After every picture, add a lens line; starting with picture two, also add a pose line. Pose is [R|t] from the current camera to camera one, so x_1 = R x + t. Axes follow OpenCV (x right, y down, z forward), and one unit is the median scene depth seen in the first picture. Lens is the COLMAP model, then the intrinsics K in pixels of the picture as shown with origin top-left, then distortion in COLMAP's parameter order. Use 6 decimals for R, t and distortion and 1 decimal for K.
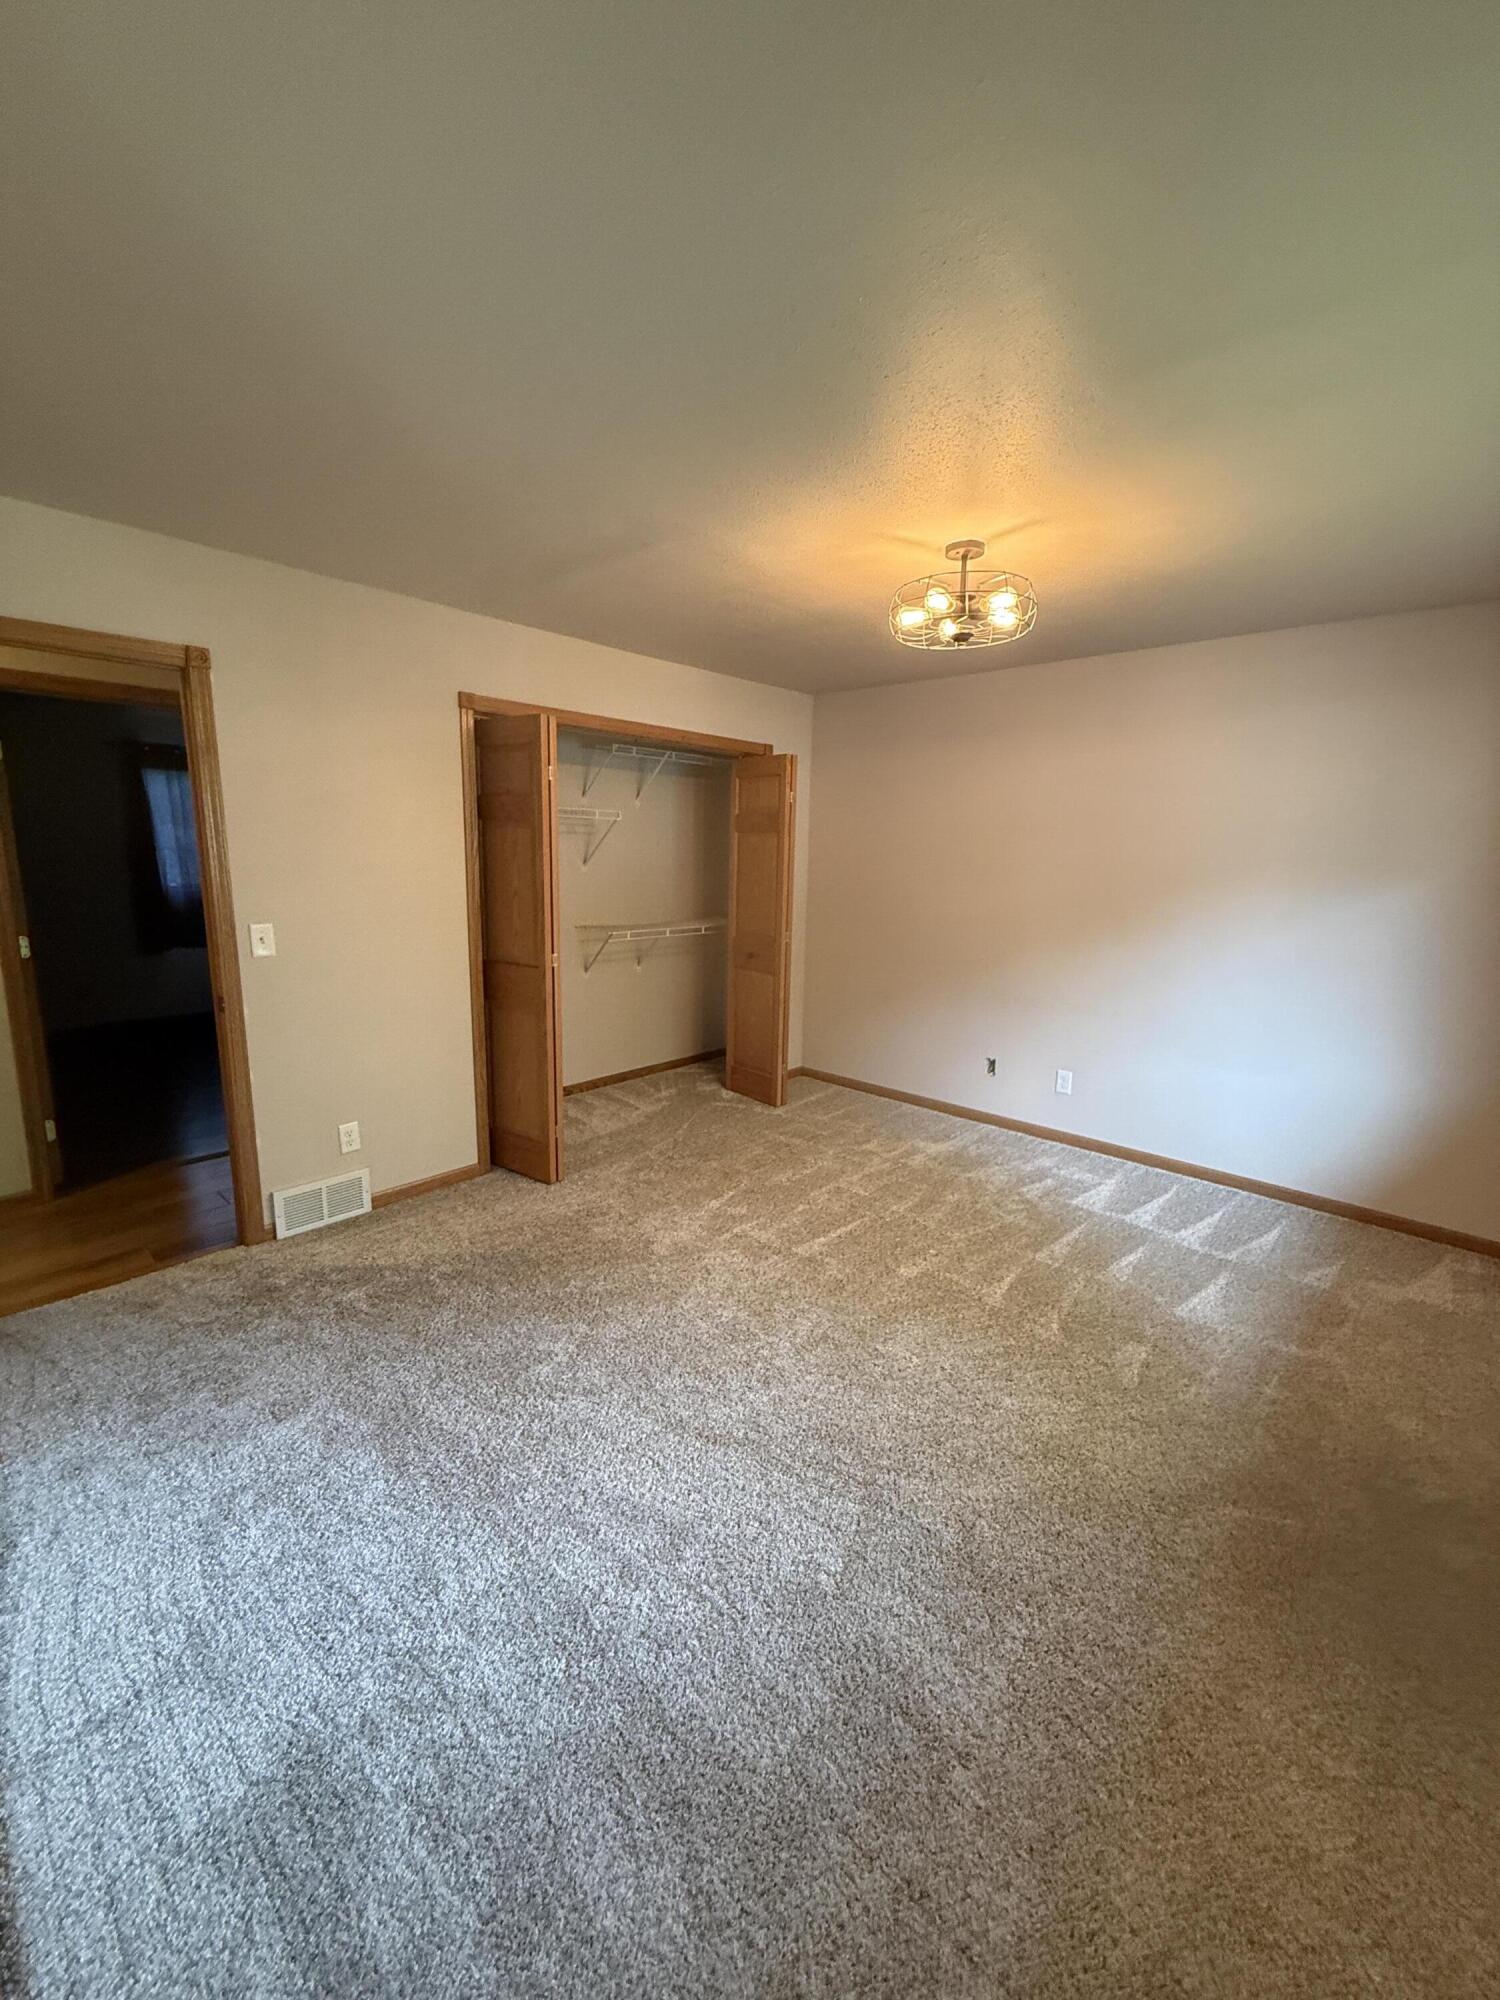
lens RADIAL K [[795.4, 0, 753.5], [0, 795.4, 997.6], [0, 0, 1]] dist [0.002623, 0.001076]
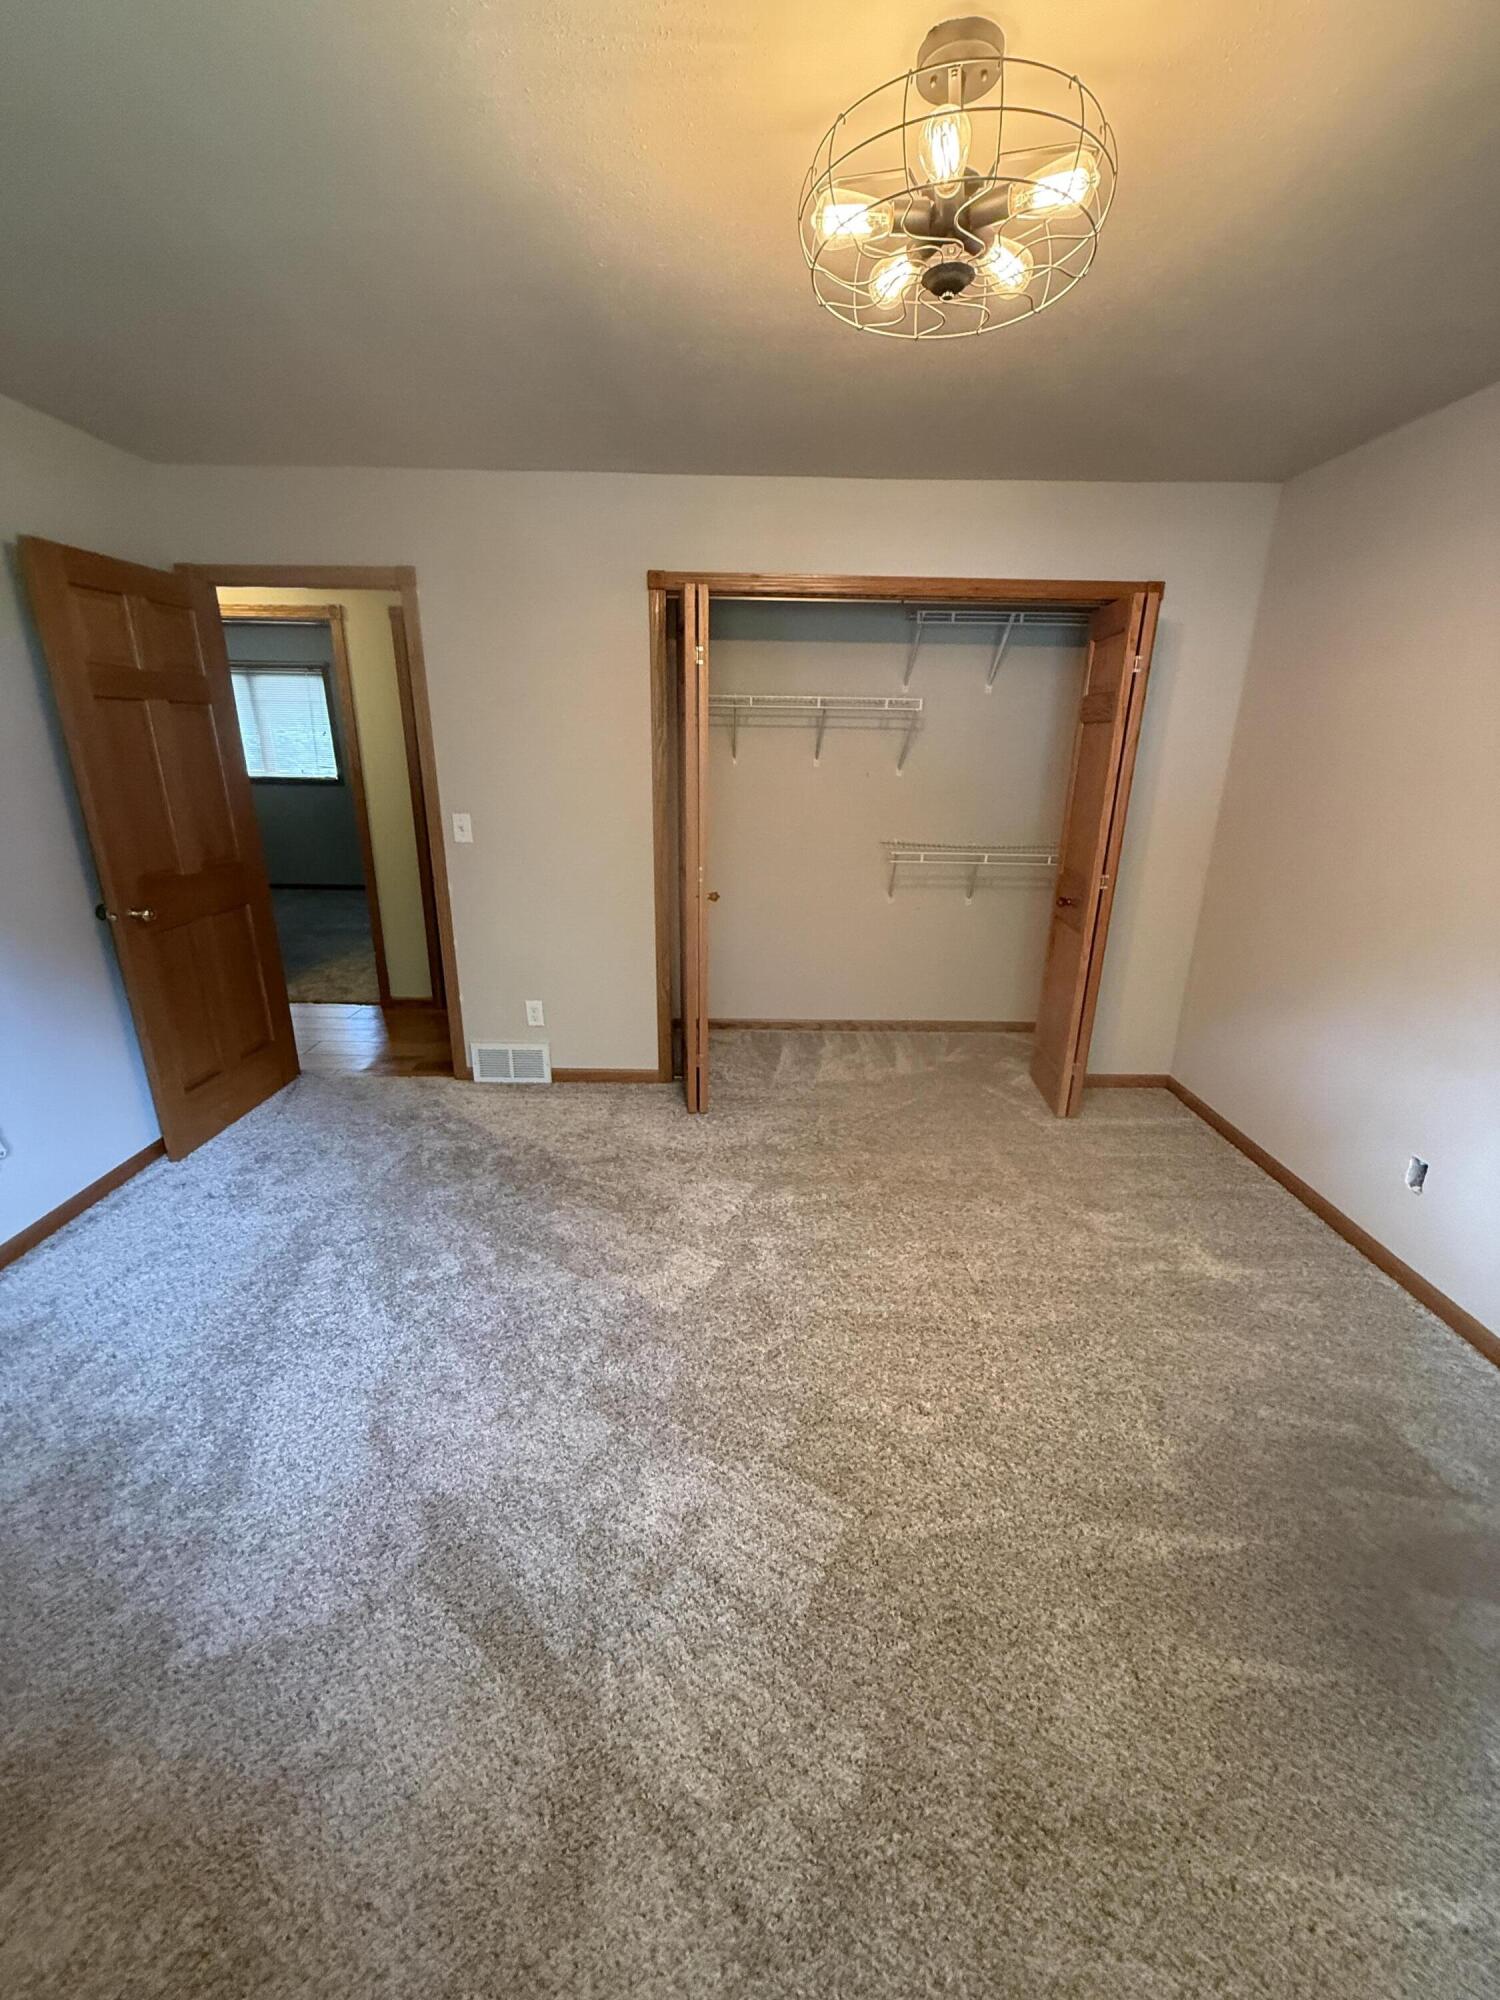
lens RADIAL K [[795.4, 0, 751.7], [0, 795.4, 999.6], [0, 0, 1]] dist [0.002623, 0.001076]
pose [[0.678875, 0.219894, -0.700553, 0.429642], [-0.137455, 0.975296, 0.172930, -0.070534], [0.721273, -0.021103, 0.692330, 0.404515]]
